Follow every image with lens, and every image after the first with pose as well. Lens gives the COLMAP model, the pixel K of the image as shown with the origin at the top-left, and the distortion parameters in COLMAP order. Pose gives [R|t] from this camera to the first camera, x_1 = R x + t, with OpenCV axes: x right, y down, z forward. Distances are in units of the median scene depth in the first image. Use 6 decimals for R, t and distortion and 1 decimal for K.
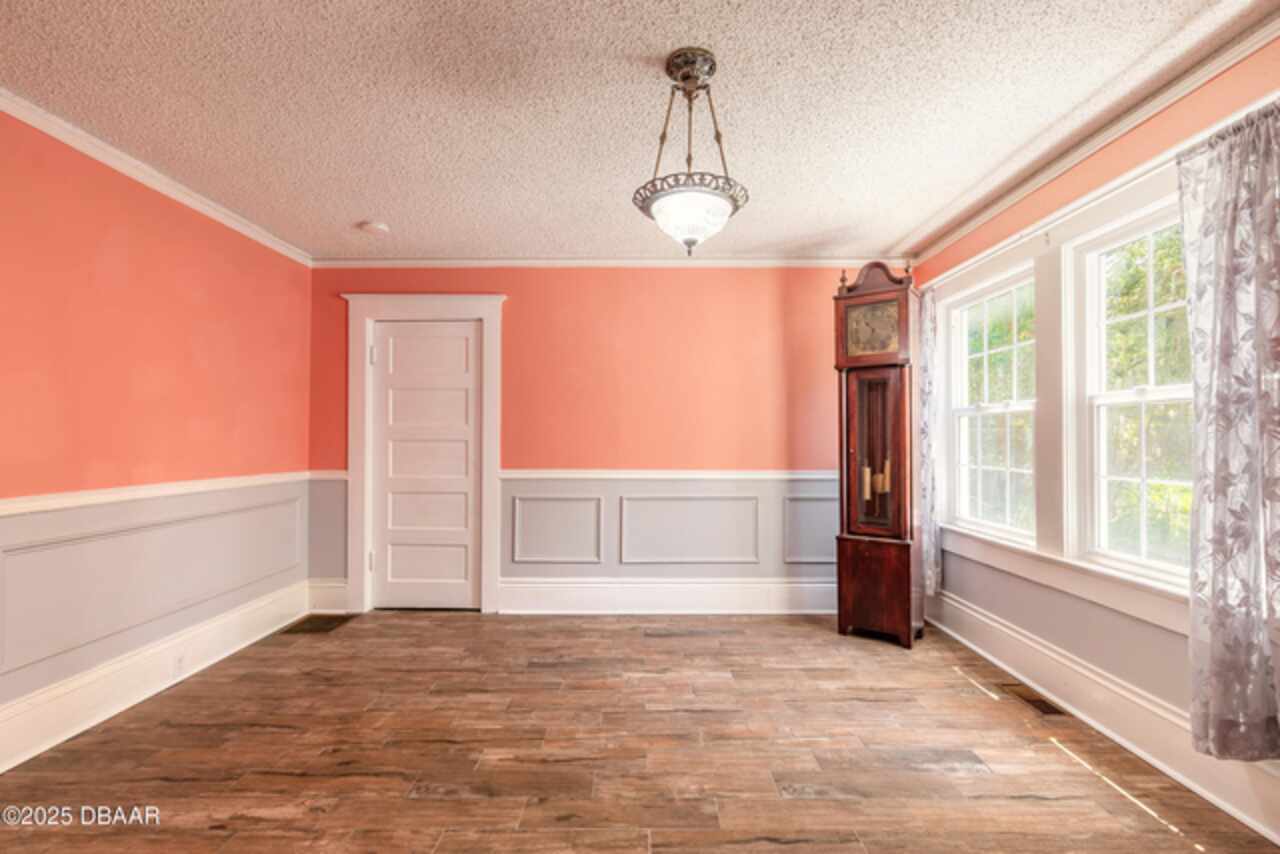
lens RADIAL K [[575.7, 0, 636.4], [0, 575.7, 433.3], [0, 0, 1]] dist [-0.000413, 0.000193]
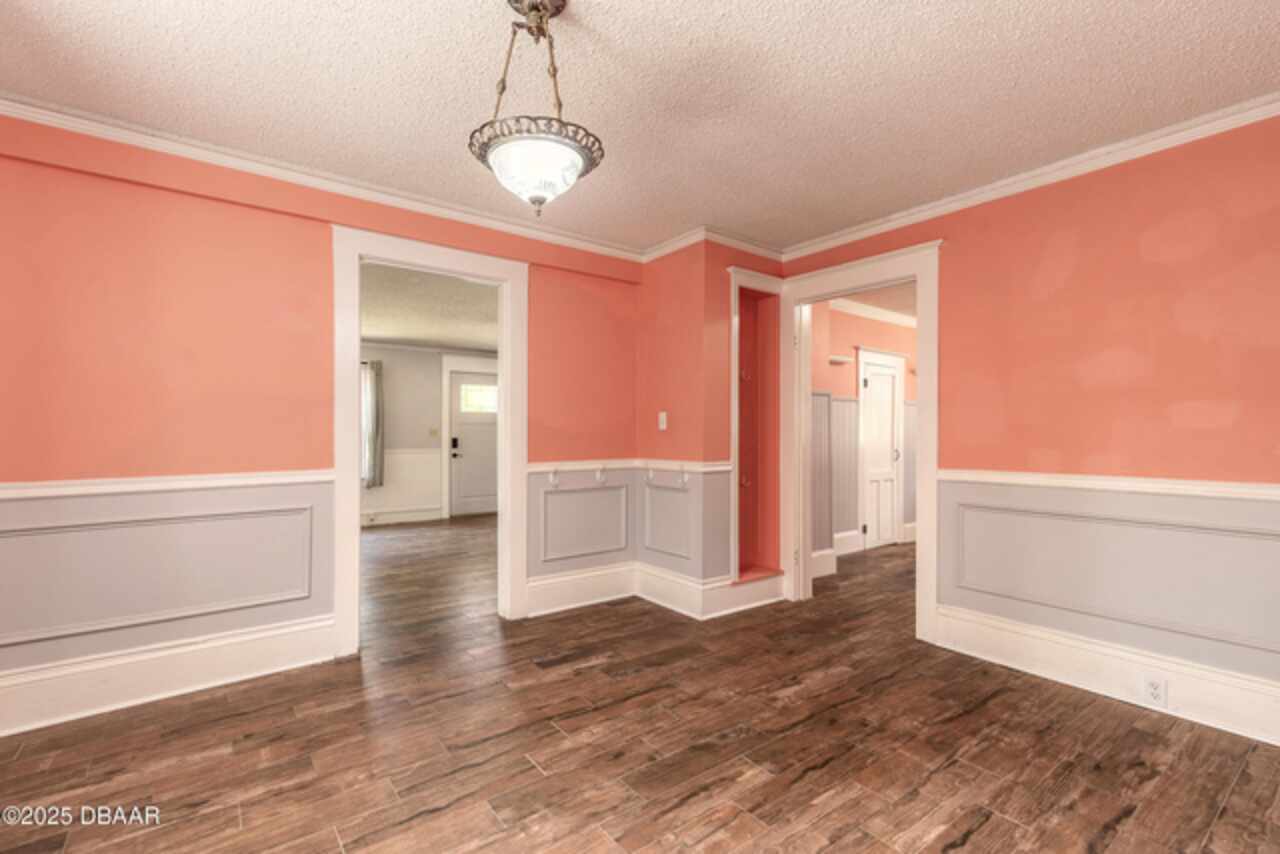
lens RADIAL K [[575.7, 0, 635.9], [0, 575.7, 427.4], [0, 0, 1]] dist [-0.000413, 0.000193]
pose [[-0.790290, -0.005154, -0.612711, 0.473218], [0.005889, 0.999855, -0.016006, 0.024210], [0.612705, -0.016258, -0.790145, 1.648744]]
